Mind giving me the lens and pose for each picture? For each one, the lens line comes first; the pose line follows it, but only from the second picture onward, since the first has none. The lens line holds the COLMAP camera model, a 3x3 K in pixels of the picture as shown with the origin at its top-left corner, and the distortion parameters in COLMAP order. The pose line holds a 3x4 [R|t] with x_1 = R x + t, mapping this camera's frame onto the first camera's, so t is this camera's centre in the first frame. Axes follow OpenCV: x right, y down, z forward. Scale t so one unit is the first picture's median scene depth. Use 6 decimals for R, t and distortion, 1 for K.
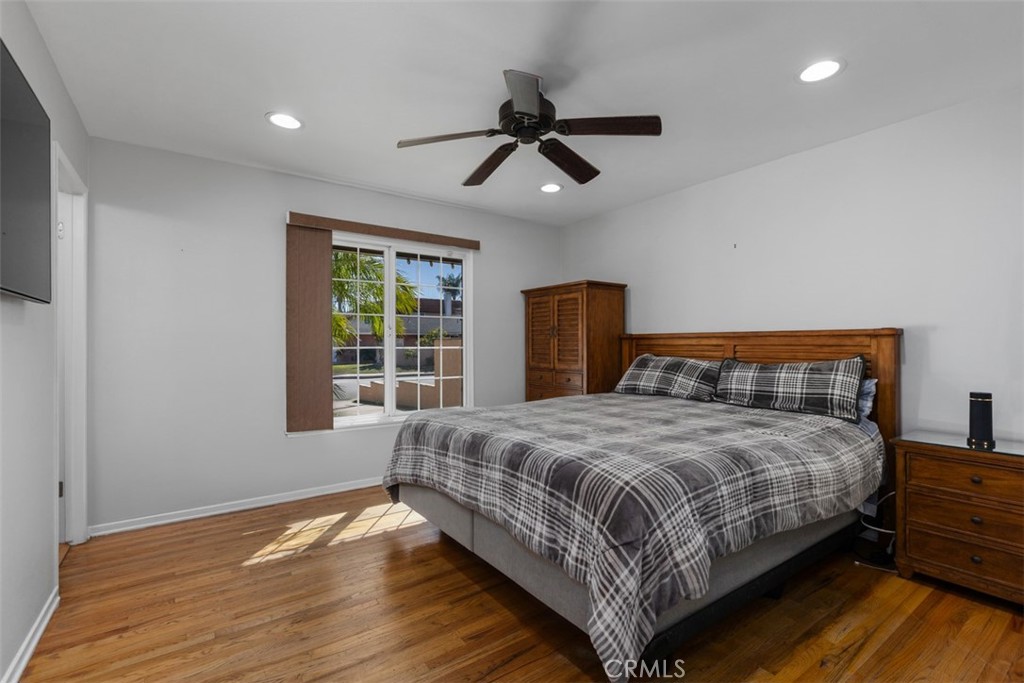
lens RADIAL K [[458.2, 0, 520.8], [0, 458.2, 344.4], [0, 0, 1]] dist [0.003863, -0.001705]
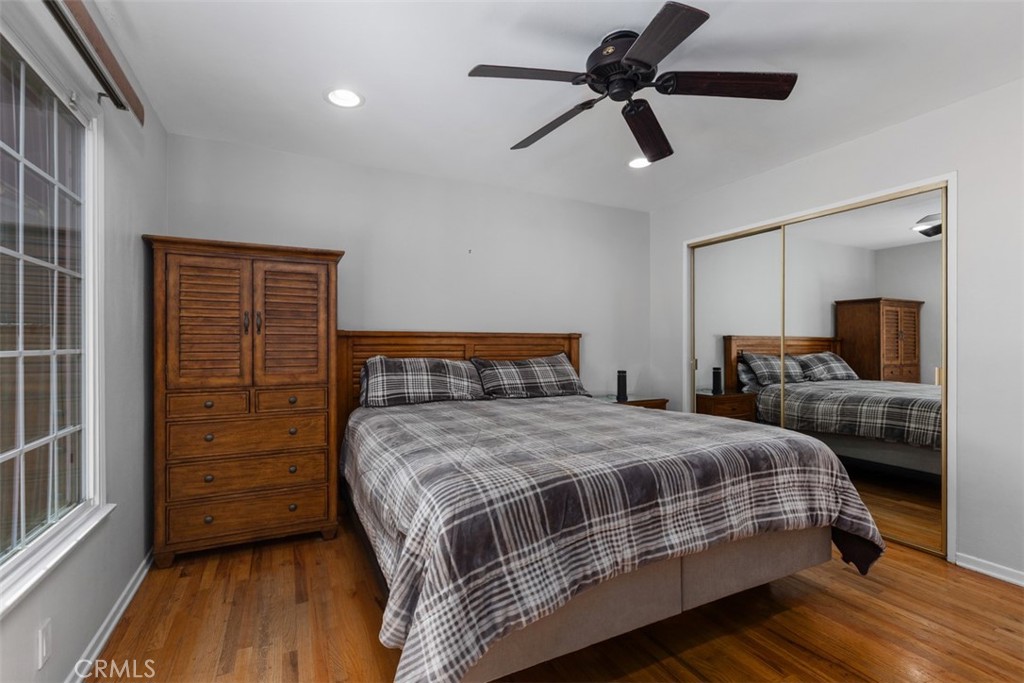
lens RADIAL K [[458.2, 0, 516.9], [0, 458.2, 342.8], [0, 0, 1]] dist [0.003863, -0.001705]
pose [[0.177232, 0.004386, 0.984159, -0.628947], [-0.001194, 0.999990, -0.004241, 0.001737], [-0.984168, -0.000423, 0.177235, 0.779959]]
